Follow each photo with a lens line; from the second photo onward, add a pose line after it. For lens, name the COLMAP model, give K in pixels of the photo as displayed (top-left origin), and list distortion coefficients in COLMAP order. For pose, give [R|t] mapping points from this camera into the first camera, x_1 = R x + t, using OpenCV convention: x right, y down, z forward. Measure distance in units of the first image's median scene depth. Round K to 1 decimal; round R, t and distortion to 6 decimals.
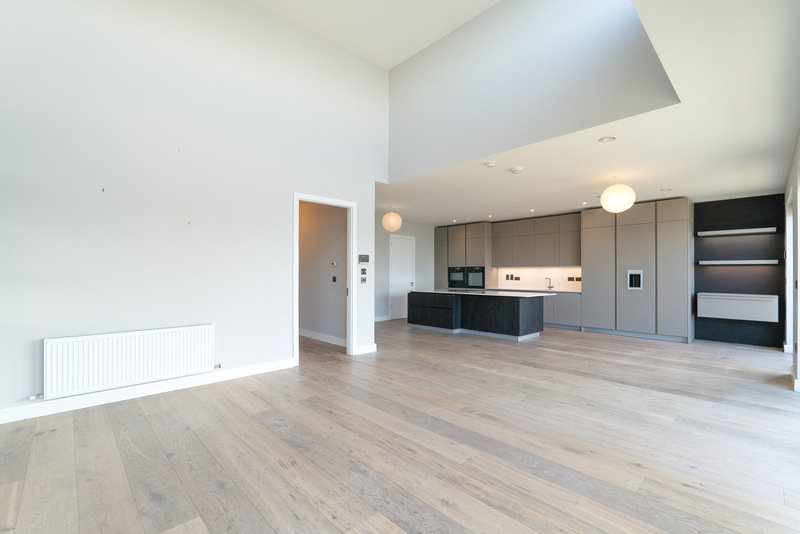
lens RADIAL K [[356.9, 0, 402.8], [0, 356.9, 270.2], [0, 0, 1]] dist [-0.003721, 0.000134]
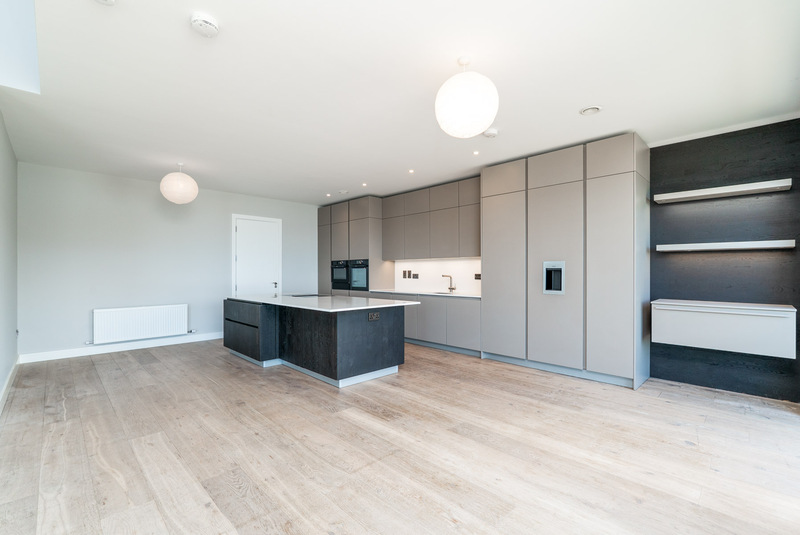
lens RADIAL K [[356.9, 0, 405.7], [0, 356.9, 272.0], [0, 0, 1]] dist [-0.003721, 0.000134]
pose [[0.999847, -0.007054, 0.016030, 0.358922], [0.006821, 0.999871, 0.014547, 0.005973], [-0.016131, -0.014436, 0.999766, 0.368187]]
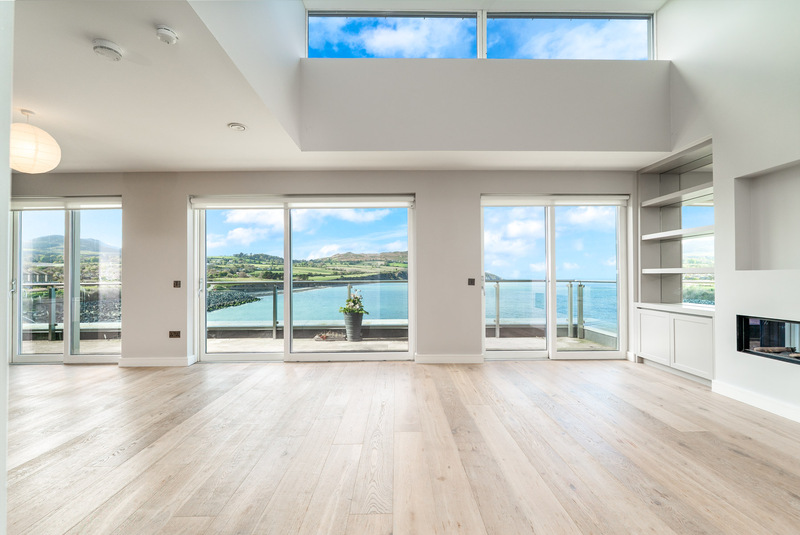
lens RADIAL K [[356.9, 0, 402.5], [0, 356.9, 271.8], [0, 0, 1]] dist [-0.003721, 0.000134]
pose [[-0.726482, 0.007650, 0.687143, -0.176813], [-0.006287, 0.999822, -0.017778, 0.007239], [-0.687156, -0.017236, -0.726305, 0.695843]]
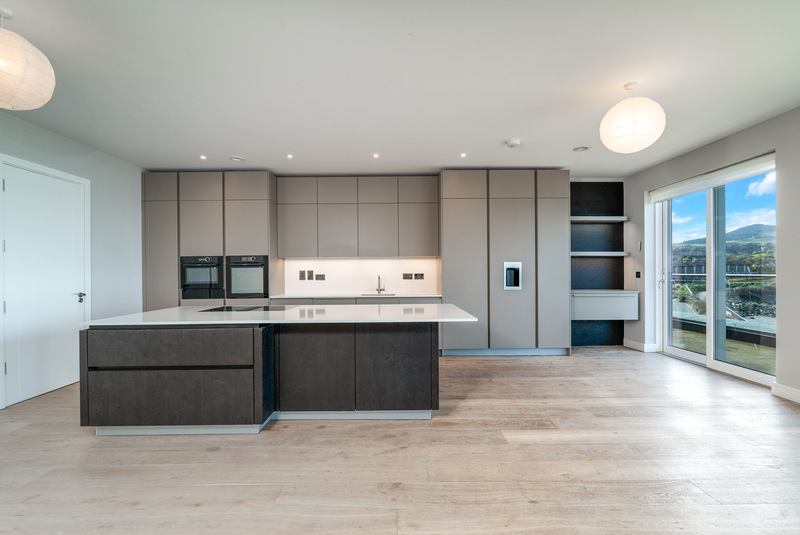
lens RADIAL K [[356.9, 0, 394.0], [0, 356.9, 270.3], [0, 0, 1]] dist [-0.003721, 0.000134]
pose [[0.684548, -0.008032, 0.728924, -0.032595], [0.001149, 0.999950, 0.009939, 0.007582], [-0.728967, -0.005966, 0.684522, 0.626004]]
